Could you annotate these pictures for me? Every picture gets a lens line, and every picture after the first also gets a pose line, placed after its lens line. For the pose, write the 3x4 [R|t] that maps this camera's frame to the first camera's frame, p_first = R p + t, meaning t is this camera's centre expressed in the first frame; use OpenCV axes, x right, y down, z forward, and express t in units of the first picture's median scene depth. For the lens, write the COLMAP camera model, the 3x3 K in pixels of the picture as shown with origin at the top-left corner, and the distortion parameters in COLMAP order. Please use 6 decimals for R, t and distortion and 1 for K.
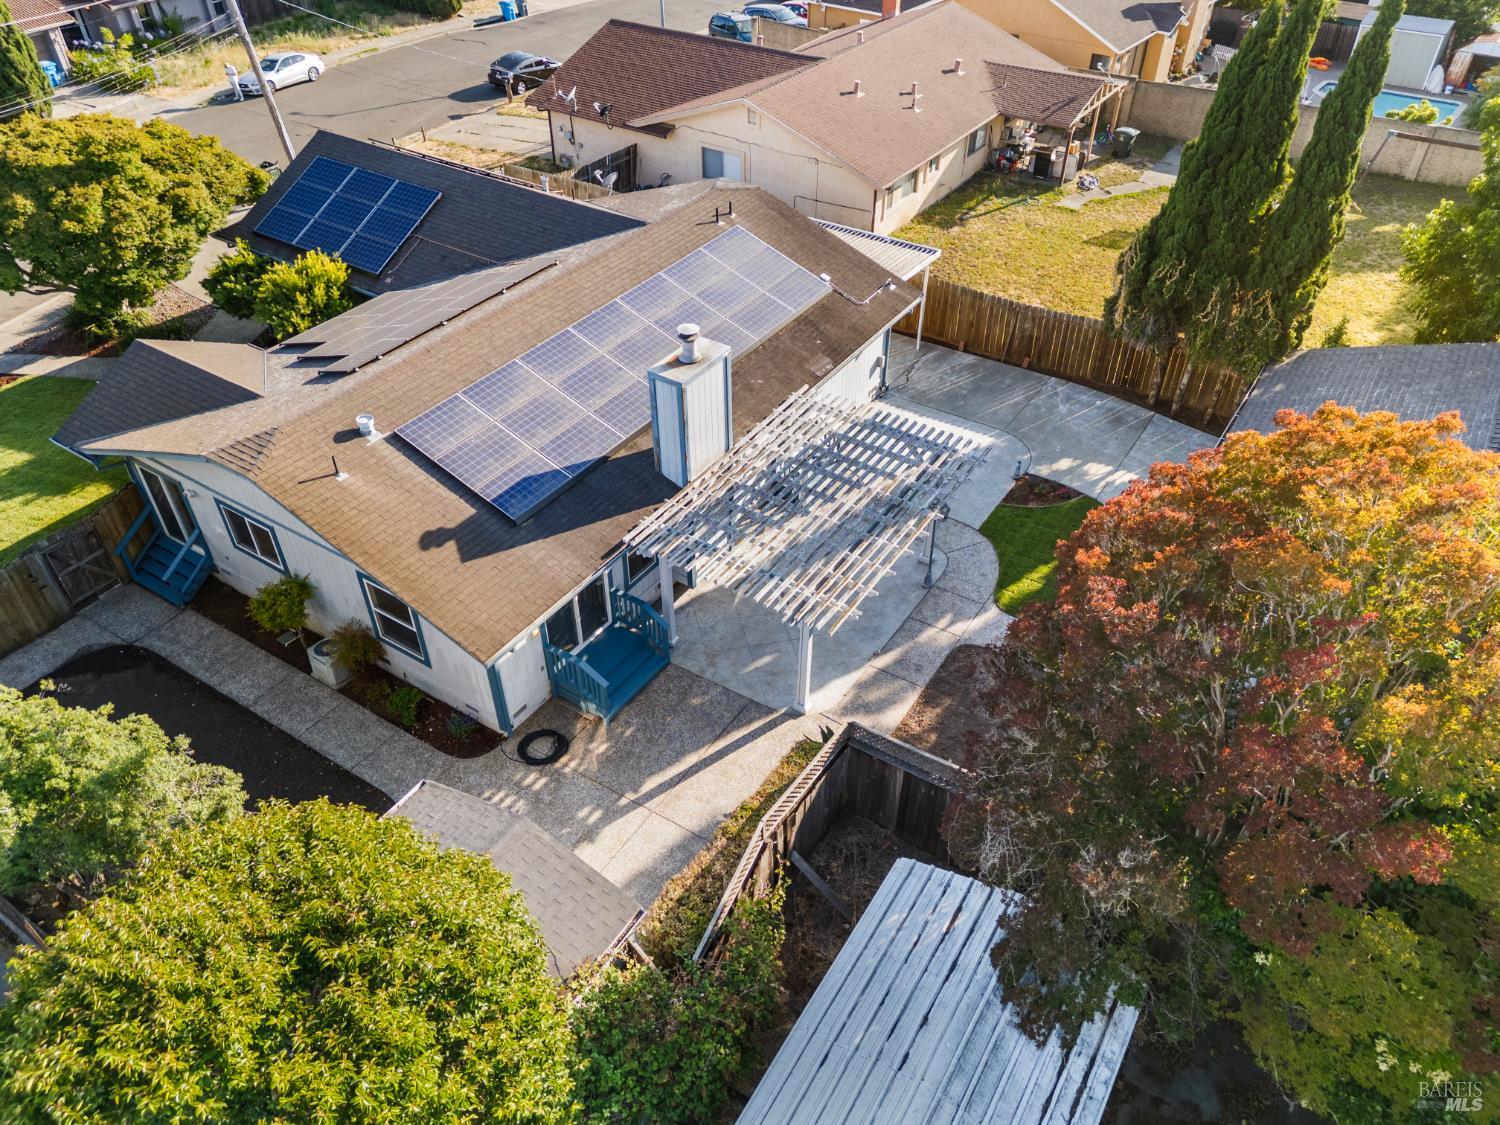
lens RADIAL K [[1051.0, 0, 750.0], [0, 1051.0, 562.5], [0, 0, 1]] dist [0.073128, -0.070231]
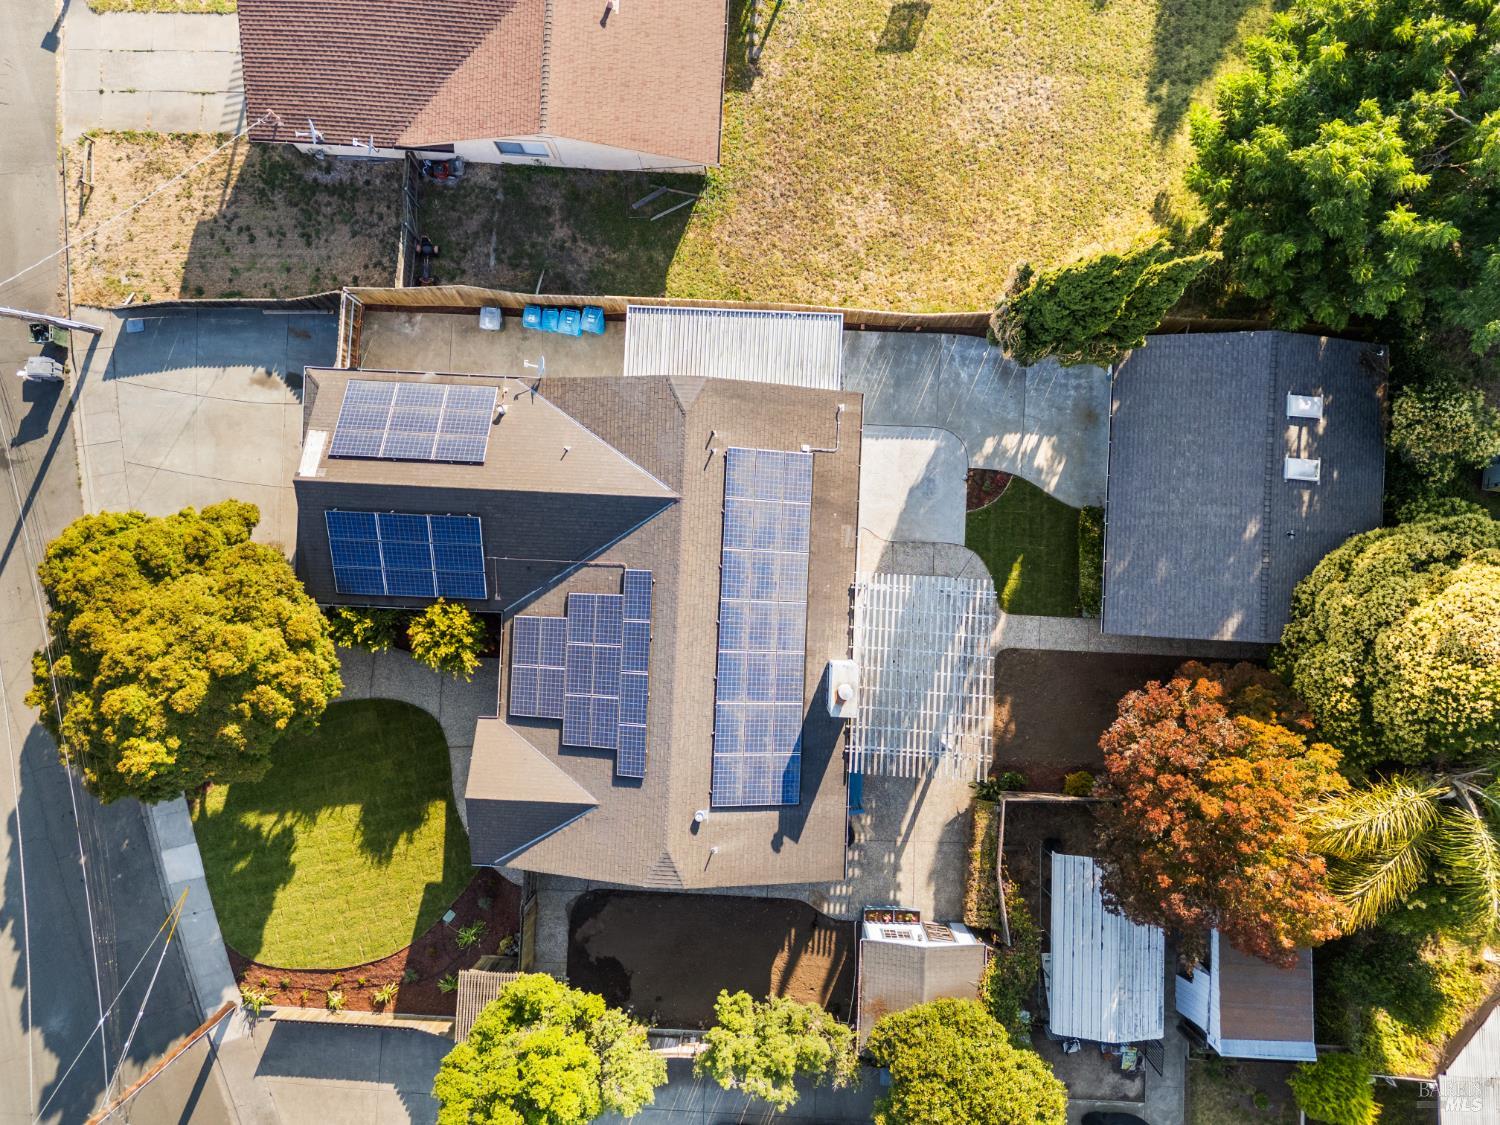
lens RADIAL K [[1063.1, 0, 750.0], [0, 1063.1, 562.5], [0, 0, 1]] dist [0.064730, -0.059275]
pose [[0.858924, -0.512080, 0.004965, -0.084642], [0.337871, 0.573951, 0.745938, -1.470209], [-0.384829, -0.639027, 0.665997, 0.078197]]
